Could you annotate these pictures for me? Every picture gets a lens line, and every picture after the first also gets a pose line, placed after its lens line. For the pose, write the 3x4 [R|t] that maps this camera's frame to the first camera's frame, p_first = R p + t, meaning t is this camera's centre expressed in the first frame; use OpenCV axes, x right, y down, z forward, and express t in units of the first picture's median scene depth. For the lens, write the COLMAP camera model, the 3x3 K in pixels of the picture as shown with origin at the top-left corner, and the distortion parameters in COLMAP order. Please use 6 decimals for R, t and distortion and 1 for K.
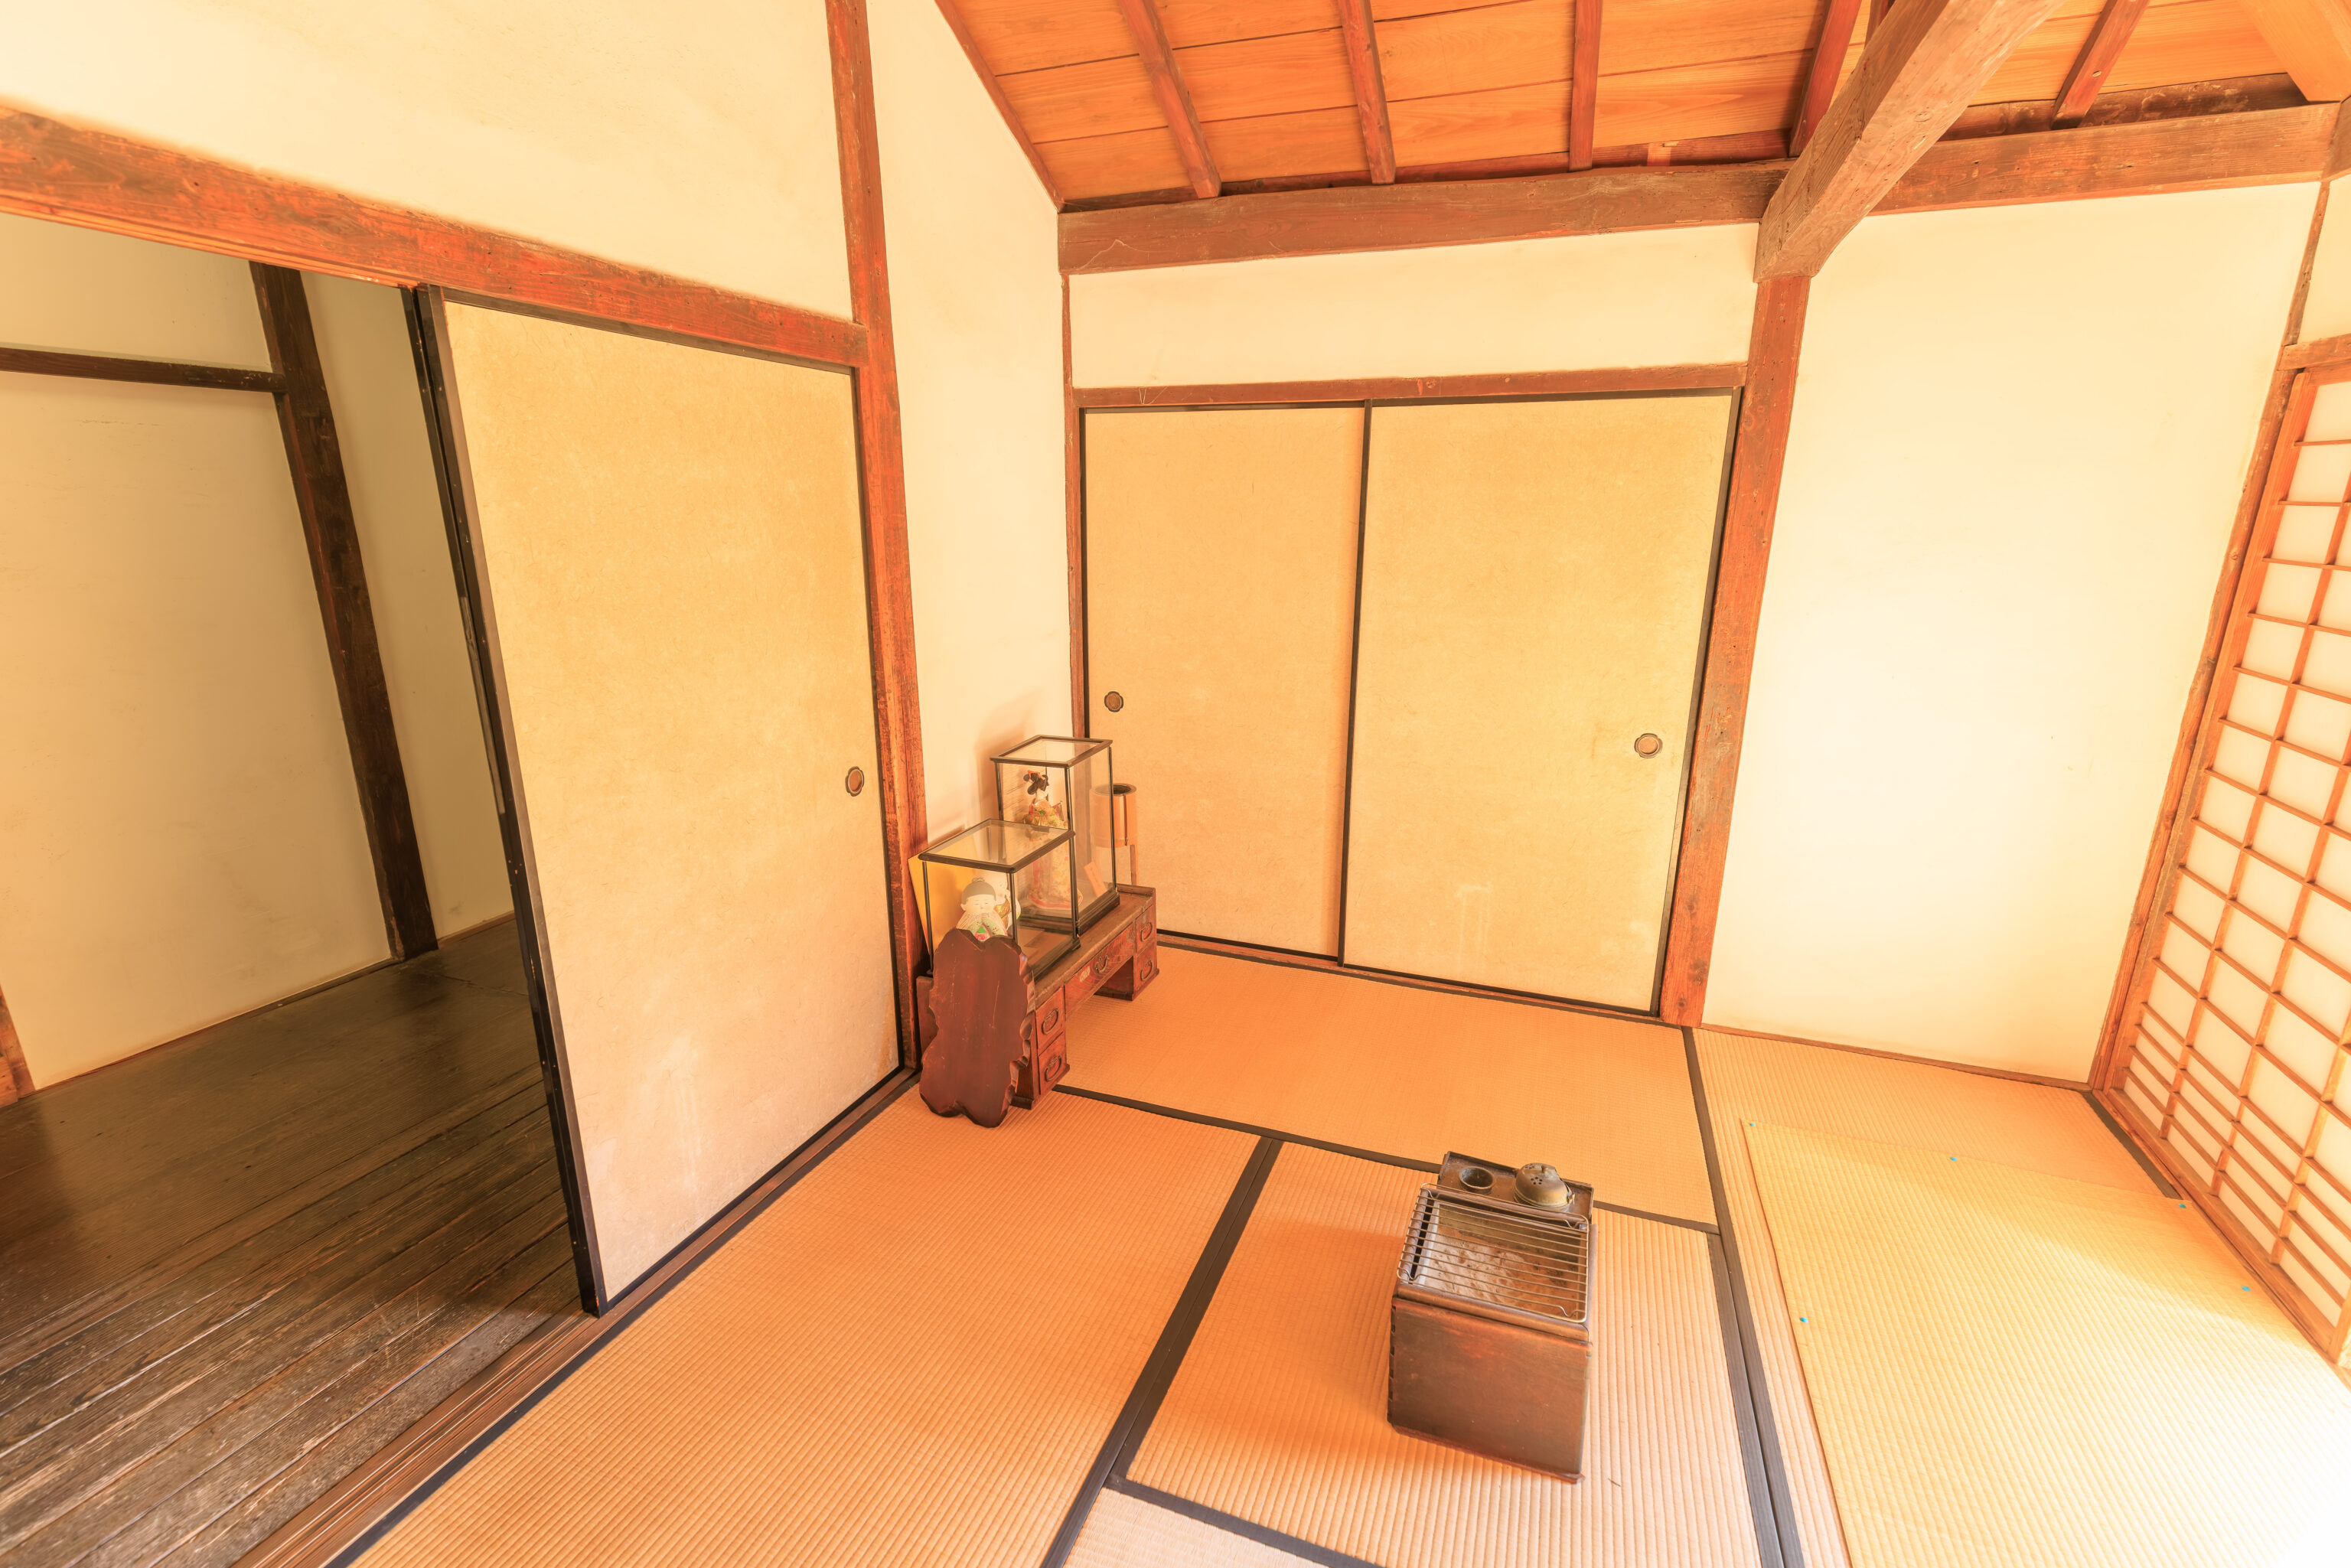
lens RADIAL K [[1040.0, 0, 1174.9], [0, 1040.0, 788.2], [0, 0, 1]] dist [0.009486, -0.005717]
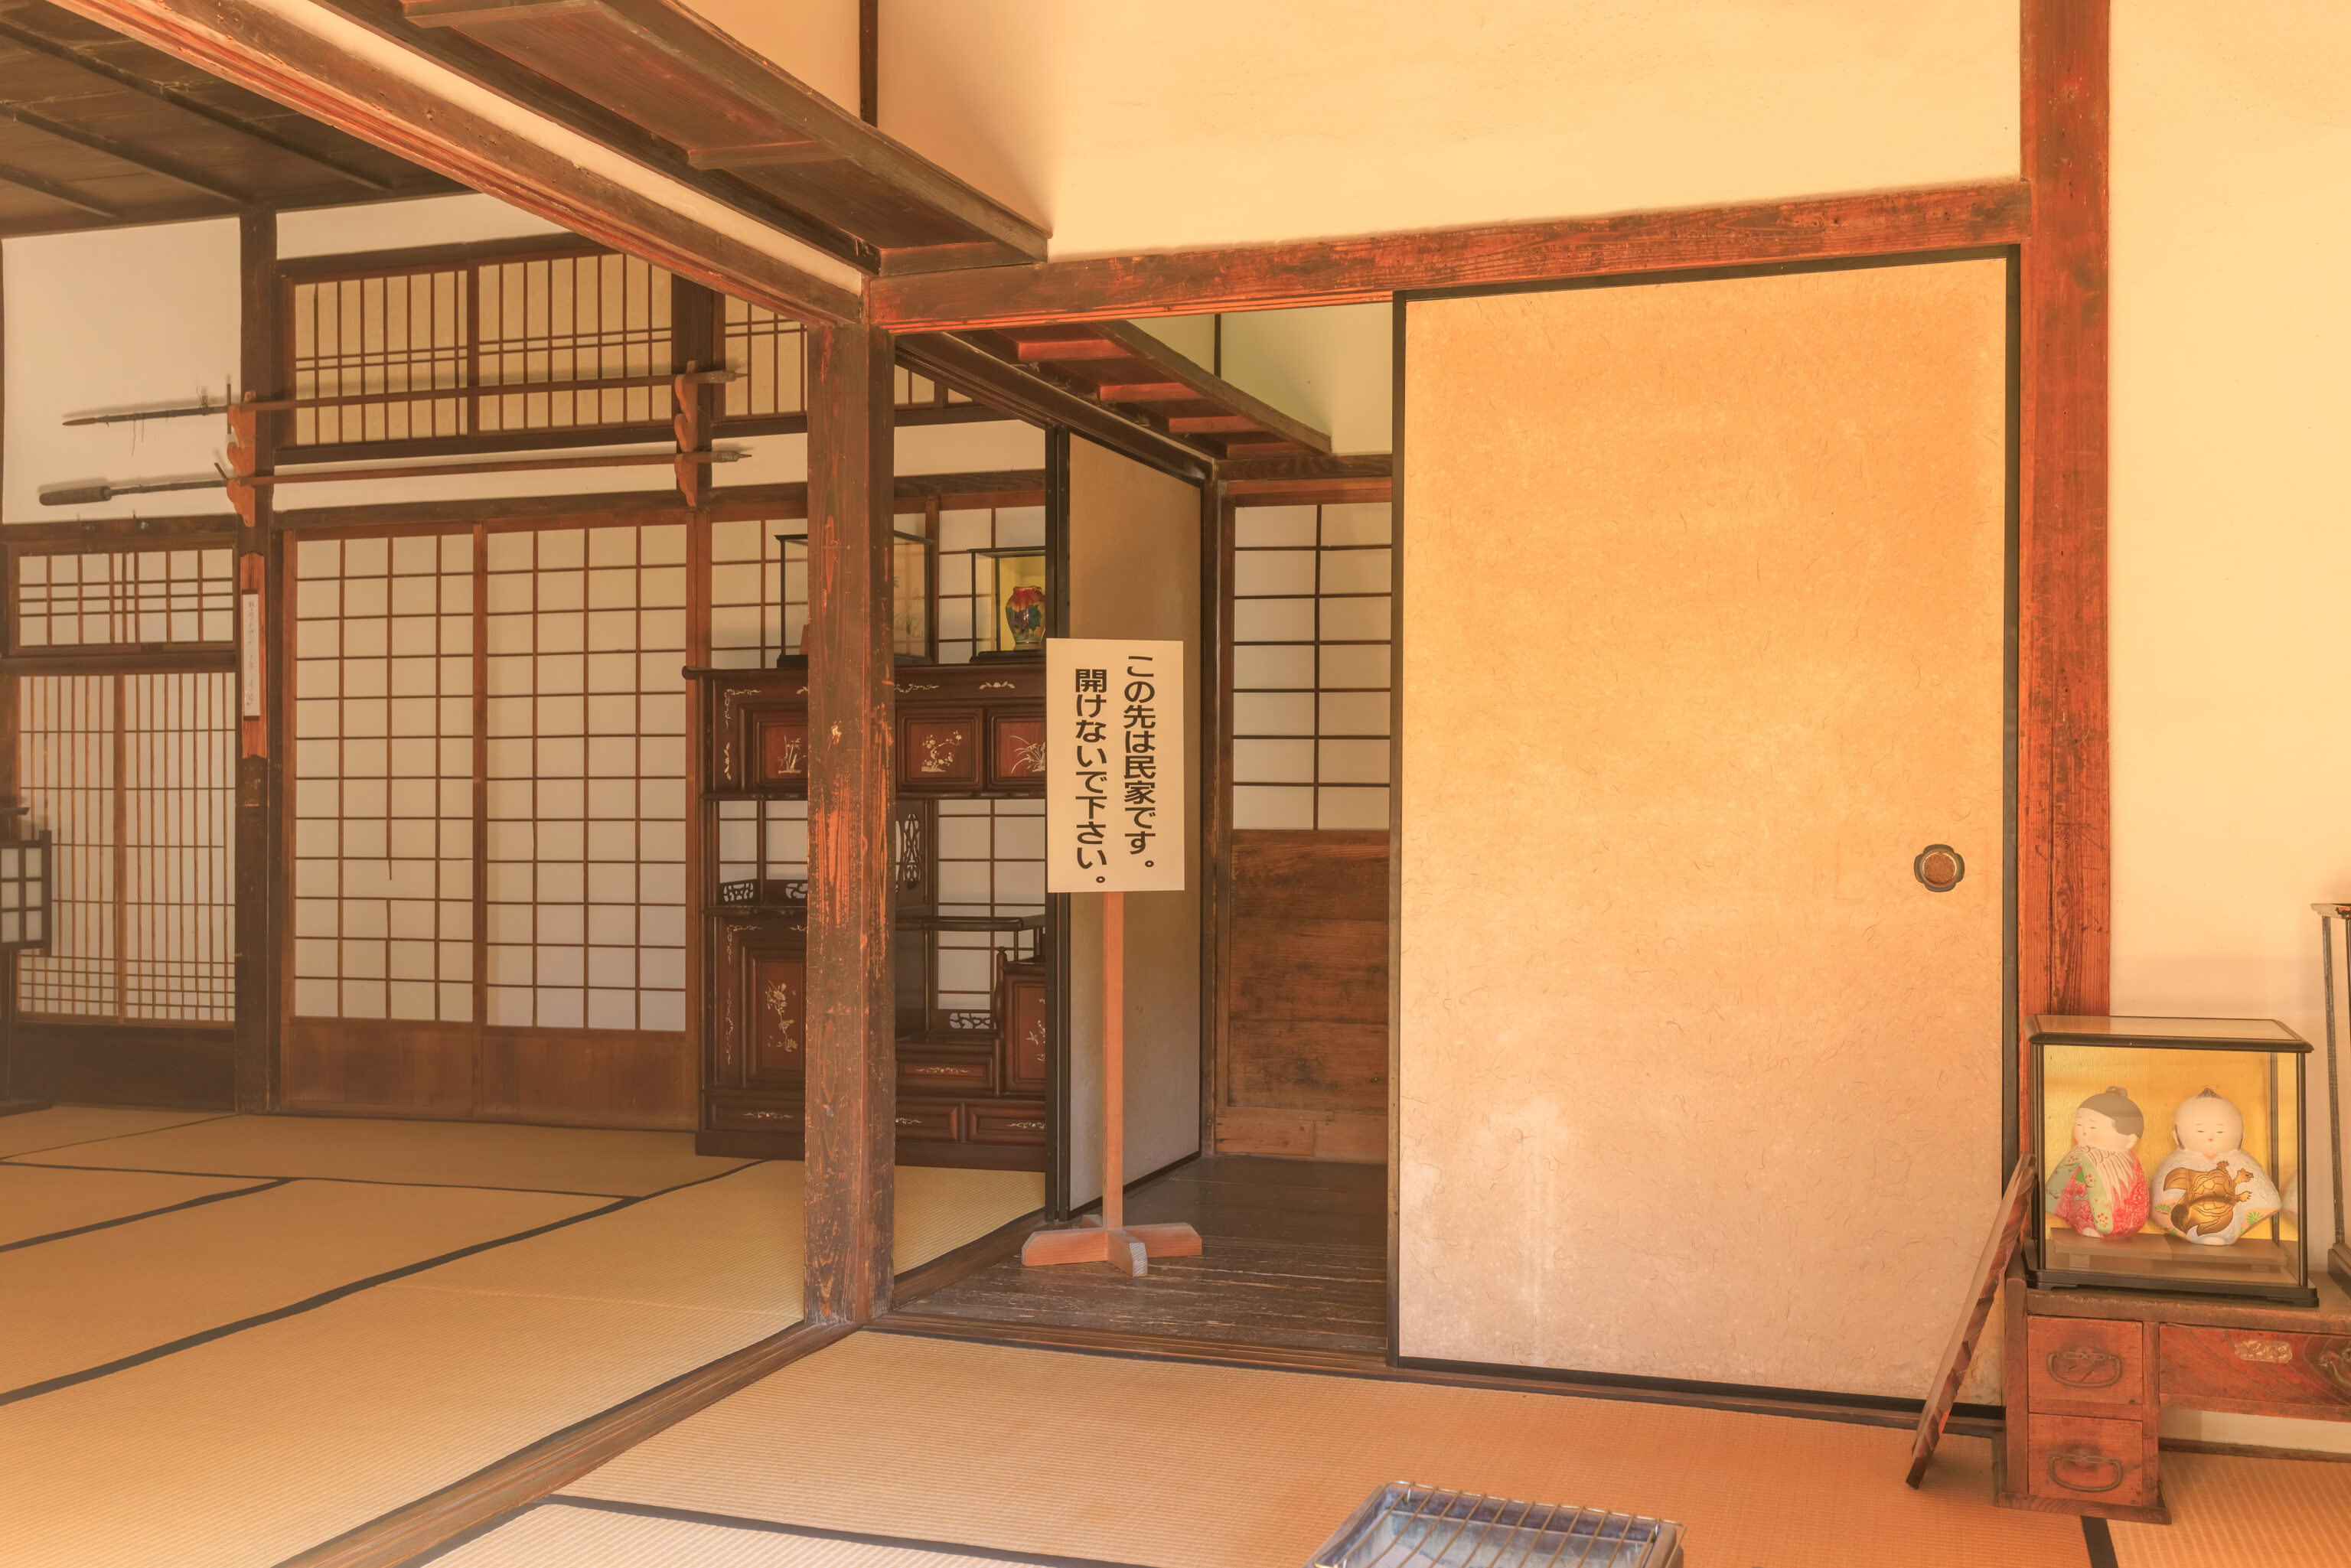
lens RADIAL K [[2240.2, 0, 1175.5], [0, 2240.2, 784.0], [0, 0, 1]] dist [0.011361, -0.009352]
pose [[0.041560, -0.013267, -0.999048, 1.098605], [-0.258787, 0.965646, -0.023589, 0.102196], [0.965040, 0.259521, 0.036699, 0.519247]]
